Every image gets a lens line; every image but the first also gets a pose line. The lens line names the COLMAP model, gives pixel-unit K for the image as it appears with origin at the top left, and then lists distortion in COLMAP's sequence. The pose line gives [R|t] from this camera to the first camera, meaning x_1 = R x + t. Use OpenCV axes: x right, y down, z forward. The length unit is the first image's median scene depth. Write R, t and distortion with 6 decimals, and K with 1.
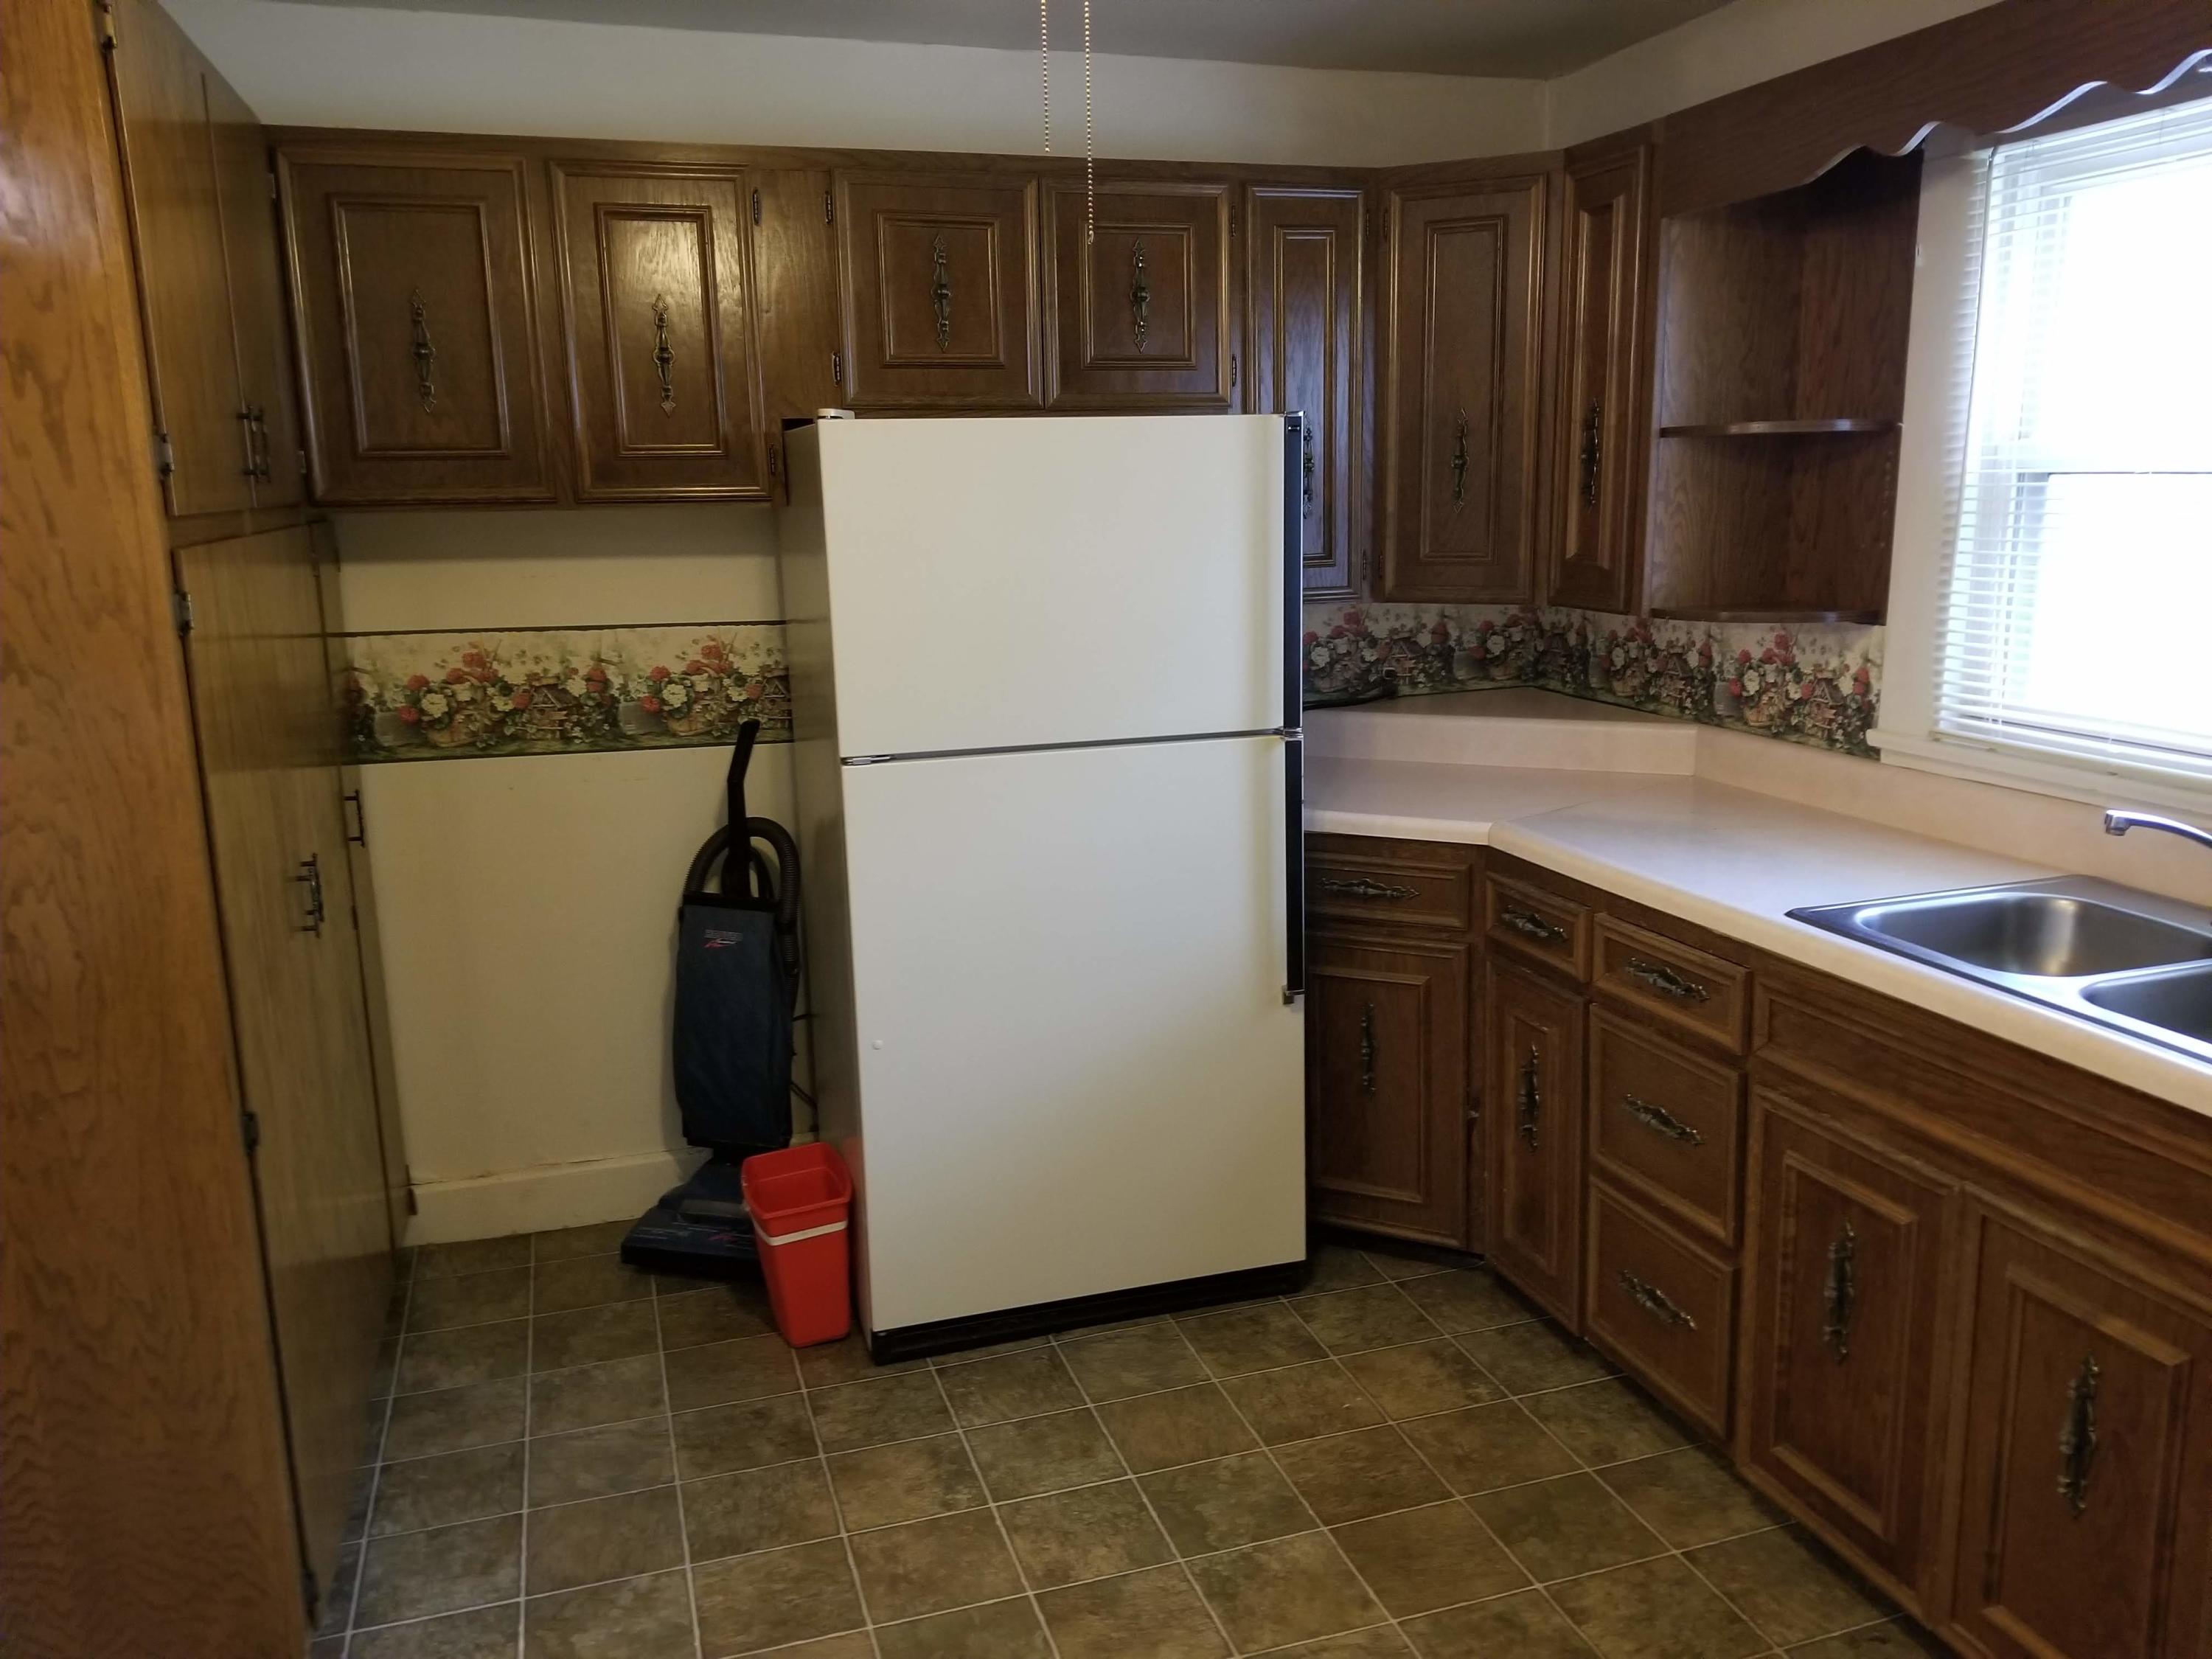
lens RADIAL K [[1687.7, 0, 1119.2], [0, 1687.7, 870.7], [0, 0, 1]] dist [-0.015293, -0.004297]
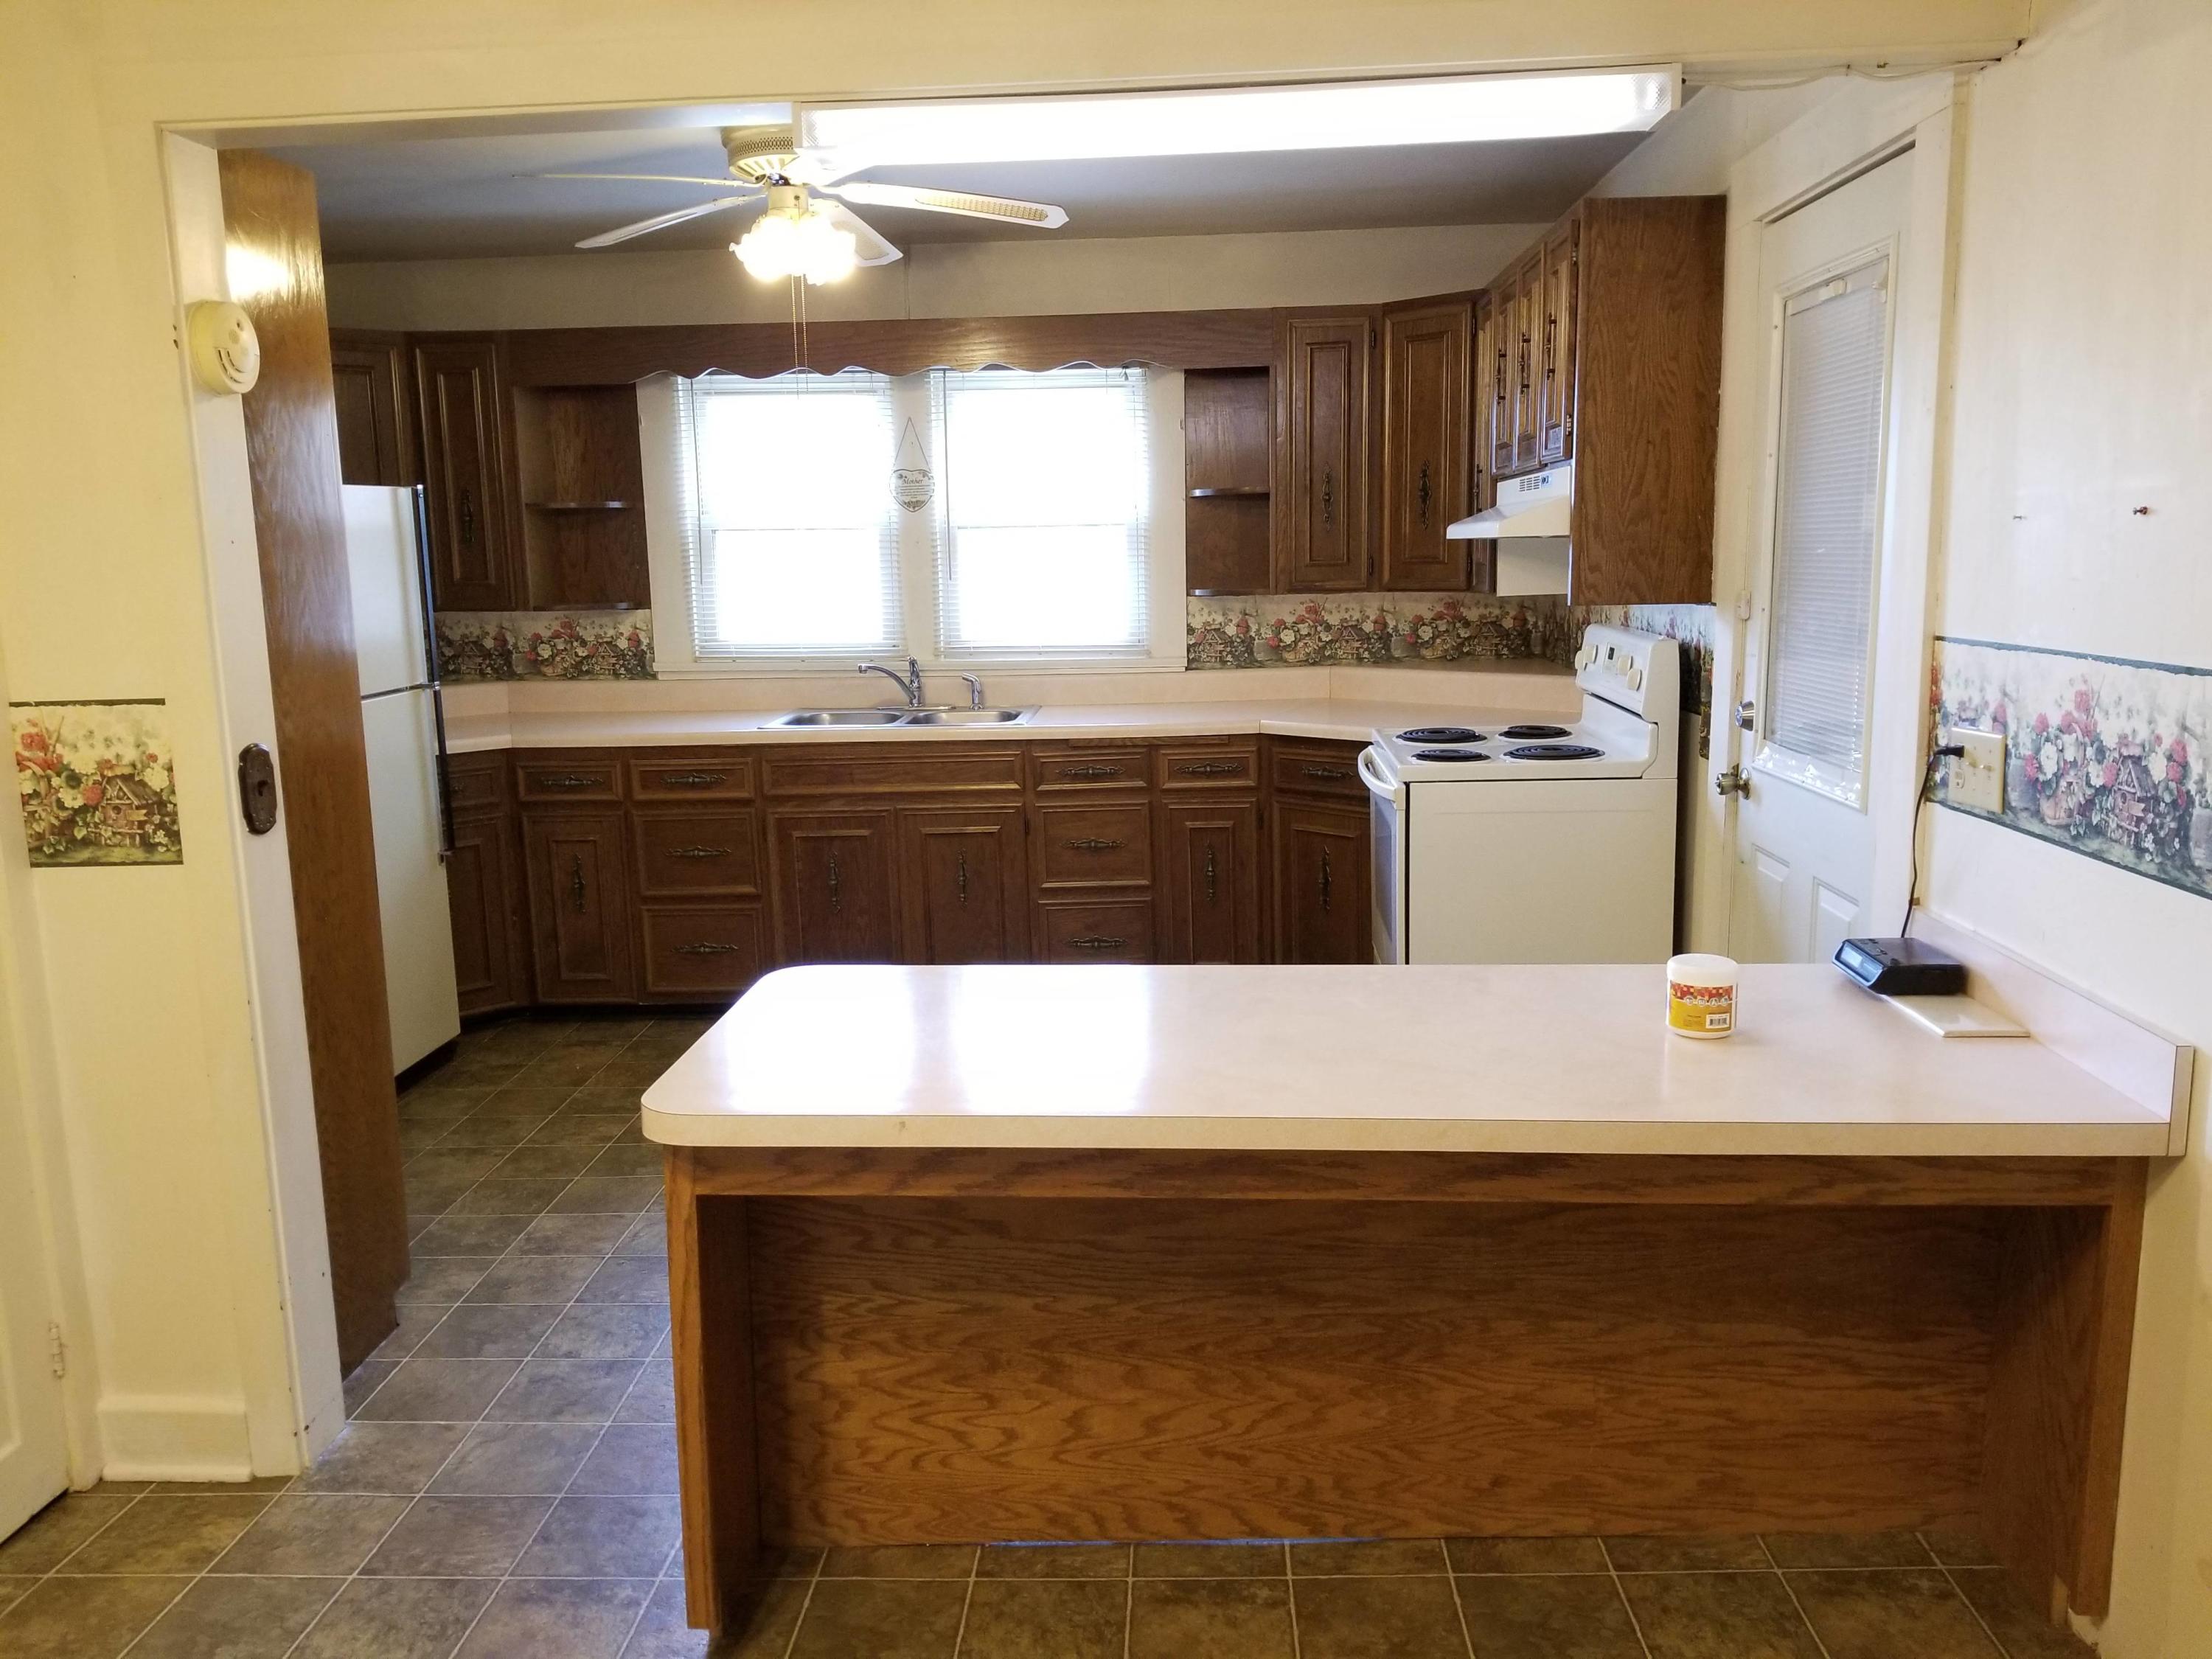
lens RADIAL K [[1687.7, 0, 1115.2], [0, 1687.7, 842.3], [0, 0, 1]] dist [-0.015293, -0.004297]
pose [[0.354546, -0.155258, 0.922059, -1.159132], [0.212903, 0.973620, 0.082075, 0.068843], [-0.910478, 0.167210, 0.378248, -0.167903]]
